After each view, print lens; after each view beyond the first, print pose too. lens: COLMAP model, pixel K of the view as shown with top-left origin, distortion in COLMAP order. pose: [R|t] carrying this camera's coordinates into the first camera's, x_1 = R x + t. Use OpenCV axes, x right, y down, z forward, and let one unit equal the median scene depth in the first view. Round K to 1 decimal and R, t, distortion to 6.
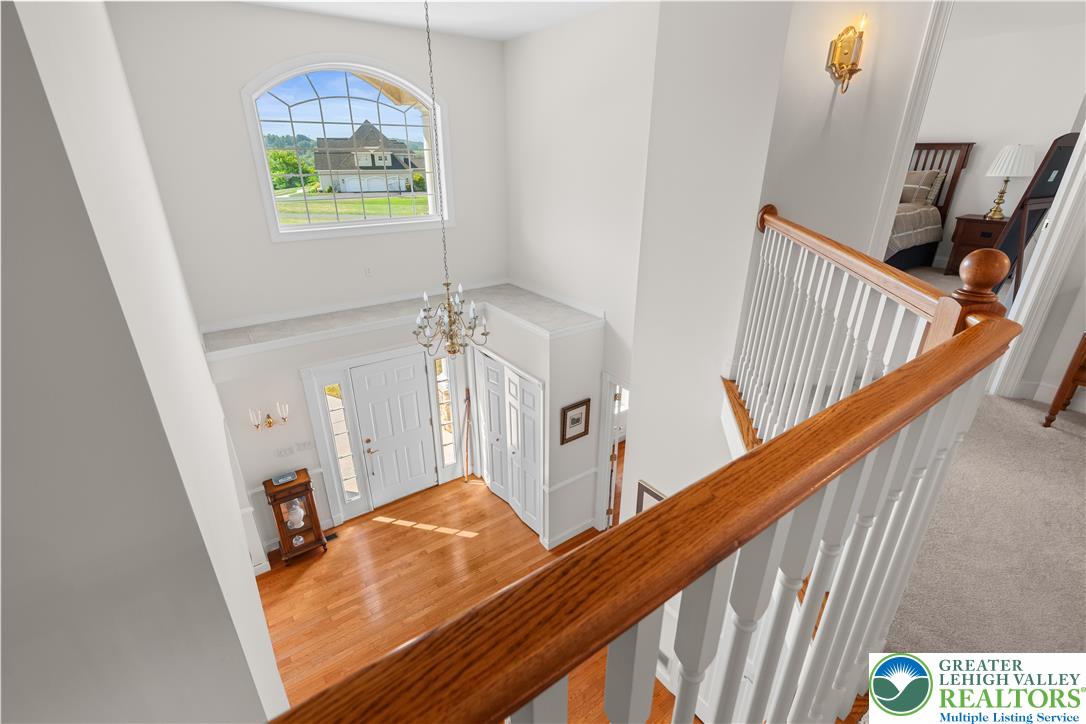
lens RADIAL K [[492.0, 0, 543.6], [0, 492.0, 363.8], [0, 0, 1]] dist [-0.002842, 0.002491]
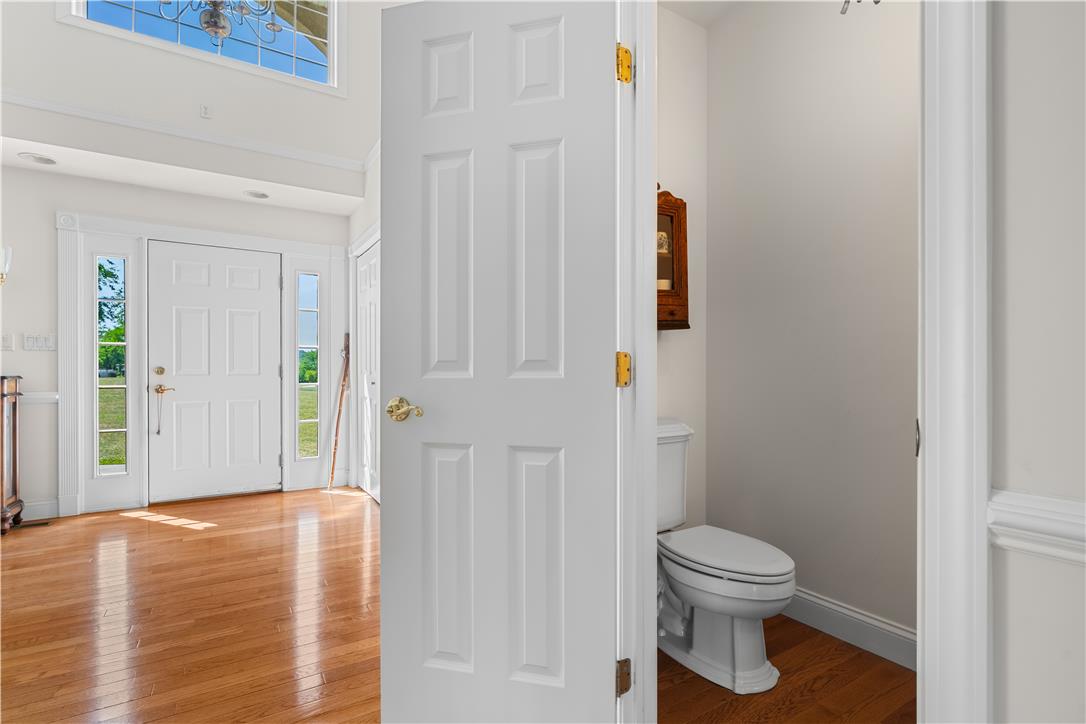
lens RADIAL K [[514.0, 0, 539.8], [0, 514.0, 367.0], [0, 0, 1]] dist [-0.001985, -0.000269]
pose [[0.998311, -0.001685, -0.058072, 0.162023], [-0.021574, 0.917349, -0.397498, 0.402454], [0.053942, 0.398080, 0.915764, 0.429270]]
